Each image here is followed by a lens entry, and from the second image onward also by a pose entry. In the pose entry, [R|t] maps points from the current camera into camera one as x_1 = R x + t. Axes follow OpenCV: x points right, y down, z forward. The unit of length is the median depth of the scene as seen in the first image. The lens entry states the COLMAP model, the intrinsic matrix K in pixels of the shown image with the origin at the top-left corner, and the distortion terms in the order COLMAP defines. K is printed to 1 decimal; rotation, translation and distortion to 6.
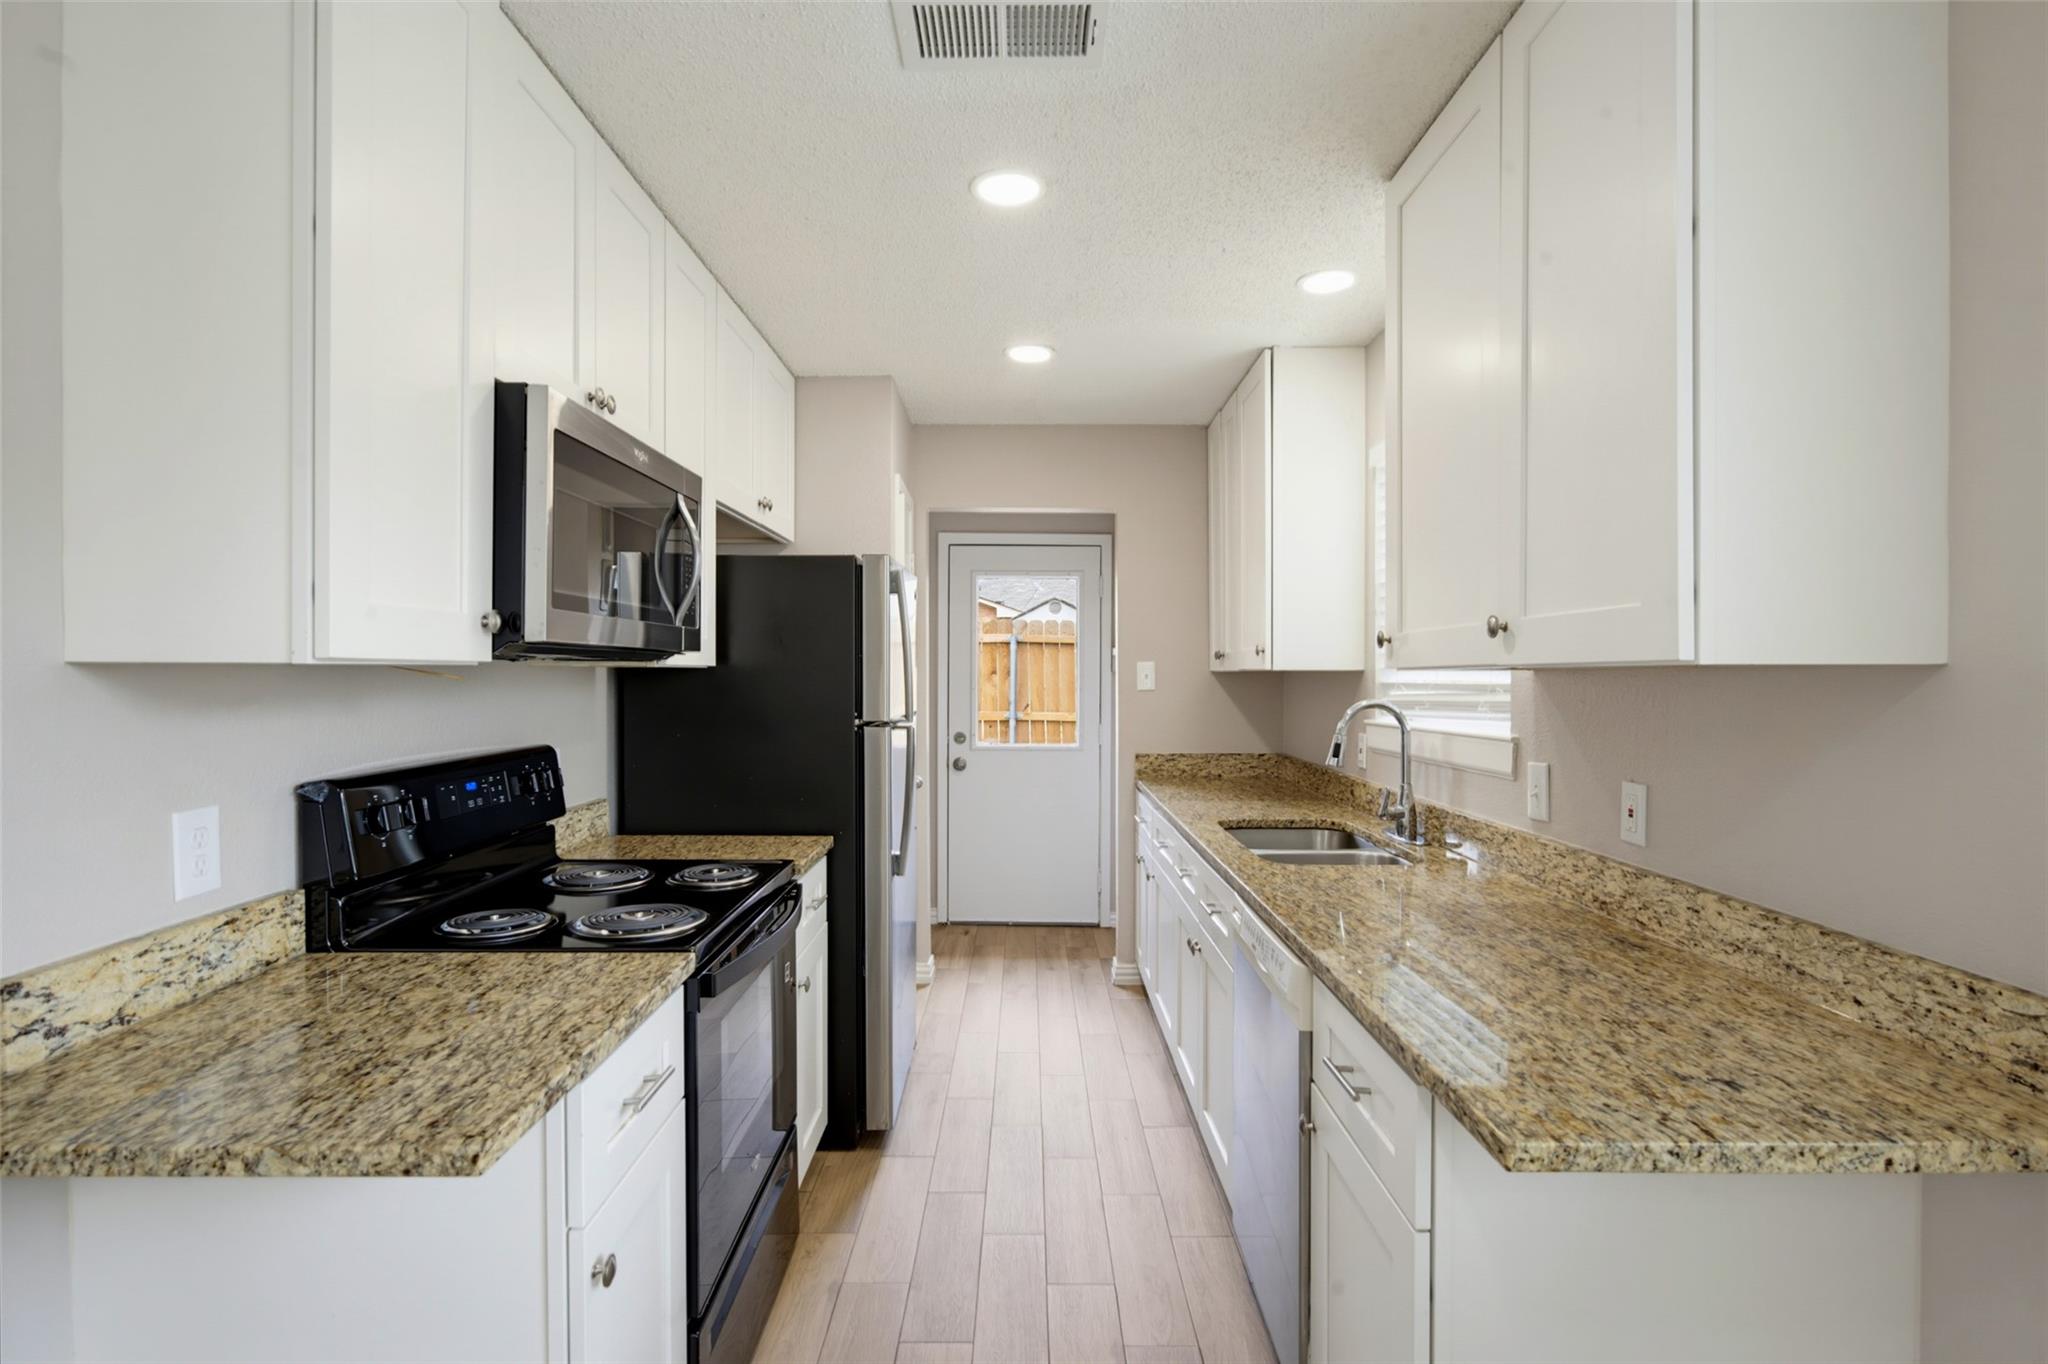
lens RADIAL K [[1002.8, 0, 1022.9], [0, 1002.8, 677.8], [0, 0, 1]] dist [-0.007094, -0.000552]
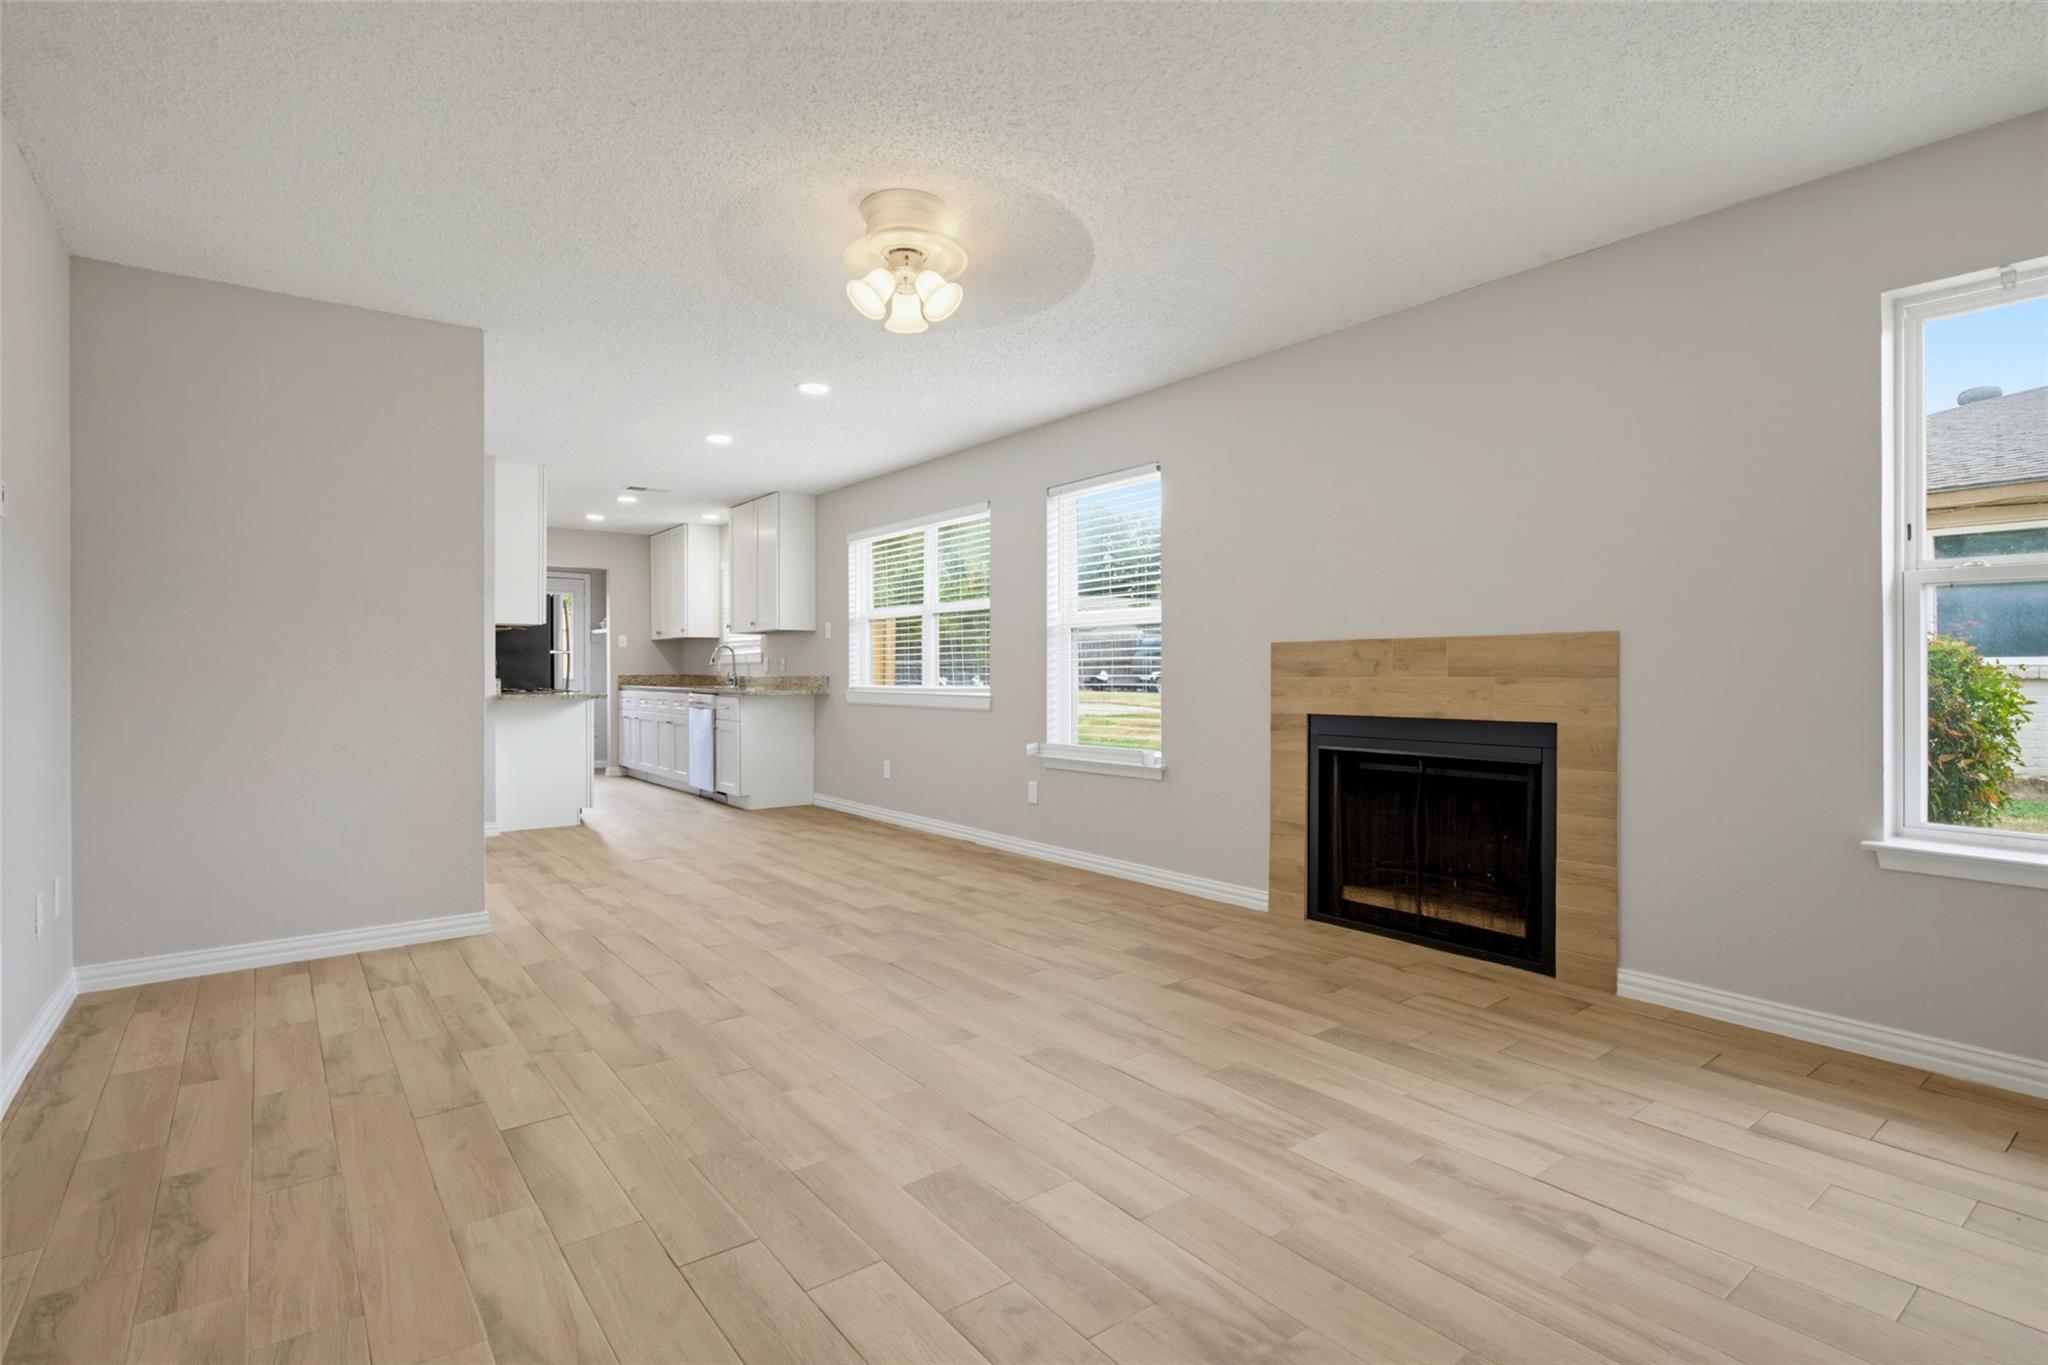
lens RADIAL K [[1002.8, 0, 1025.7], [0, 1002.8, 675.8], [0, 0, 1]] dist [-0.007094, -0.000552]
pose [[0.793481, -0.009490, 0.608521, -0.734858], [0.006847, 0.999954, 0.006666, 0.092098], [-0.608556, -0.001123, 0.793510, -1.872577]]
